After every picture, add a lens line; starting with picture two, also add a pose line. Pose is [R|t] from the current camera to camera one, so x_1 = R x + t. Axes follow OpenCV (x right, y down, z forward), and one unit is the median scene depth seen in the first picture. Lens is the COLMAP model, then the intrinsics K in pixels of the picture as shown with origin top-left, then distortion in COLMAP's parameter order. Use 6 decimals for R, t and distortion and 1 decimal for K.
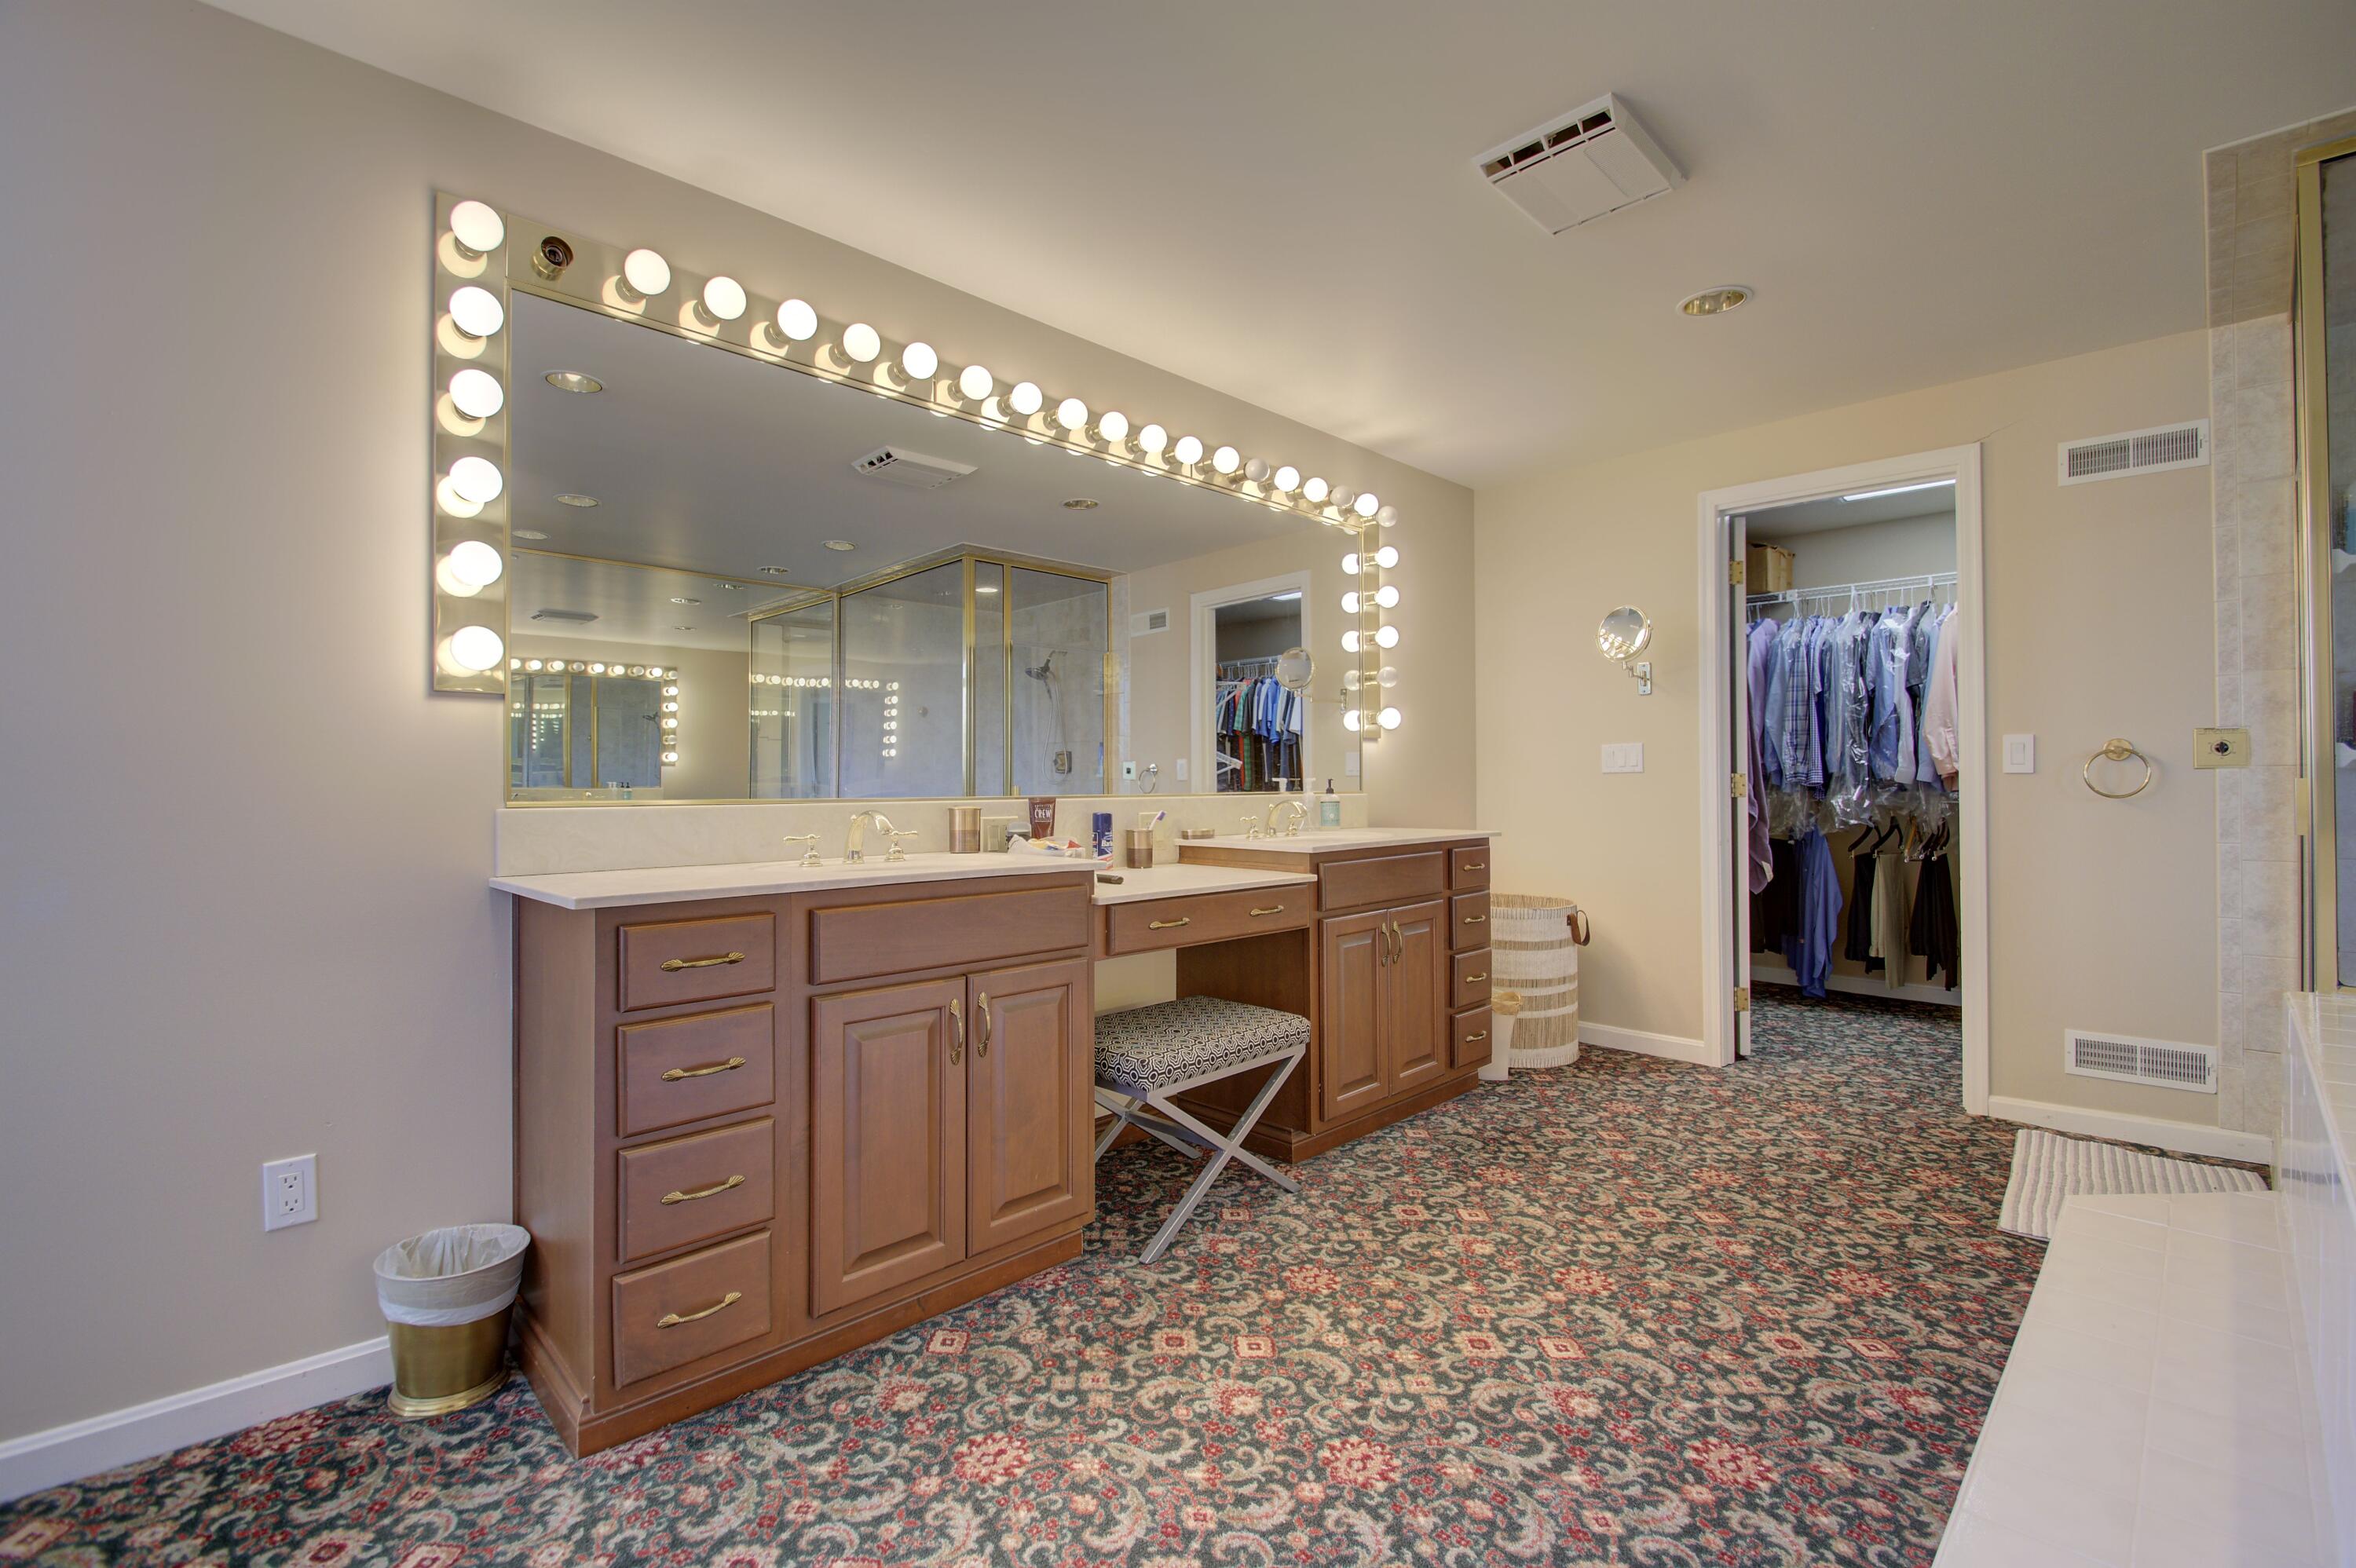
lens RADIAL K [[1036.0, 0, 1175.9], [0, 1036.0, 777.4], [0, 0, 1]] dist [-0.005845, -0.004702]
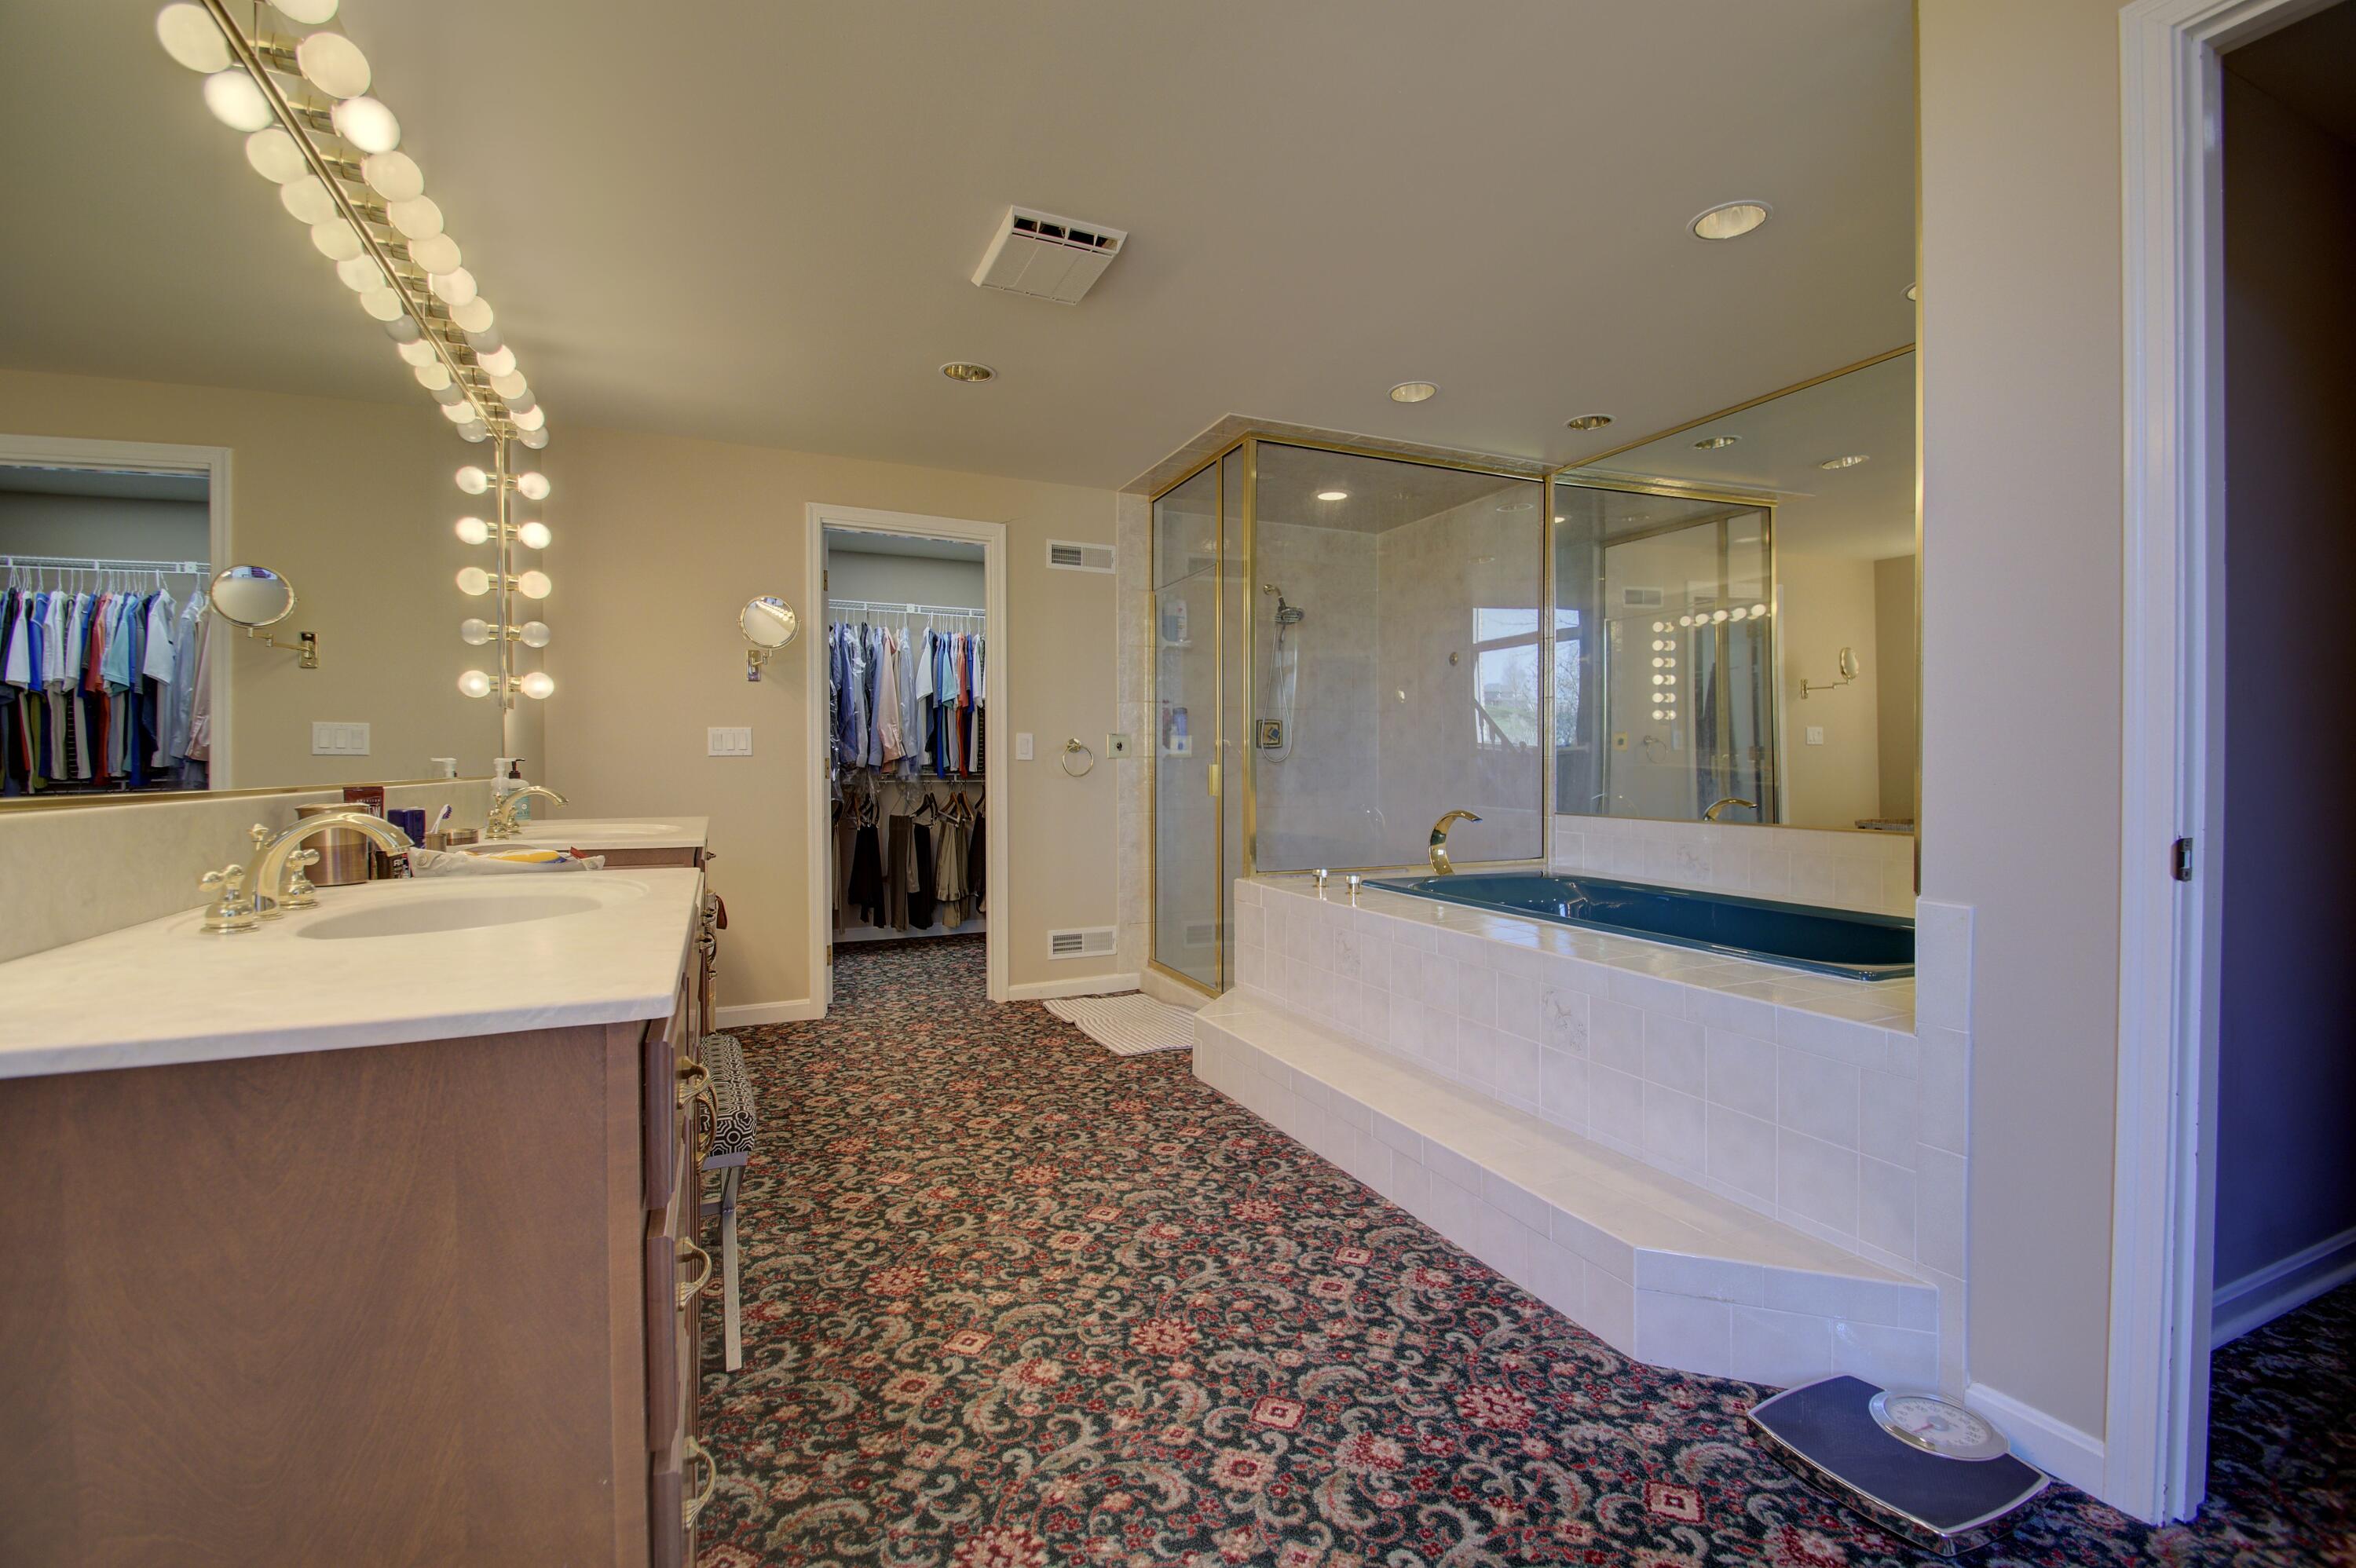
lens RADIAL K [[1036.0, 0, 1188.5], [0, 1036.0, 778.8], [0, 0, 1]] dist [-0.005845, -0.004702]
pose [[0.324830, -0.008774, 0.945732, -0.604256], [-0.008135, 0.999894, 0.012070, 0.003724], [-0.945737, -0.011614, 0.324724, 0.383272]]
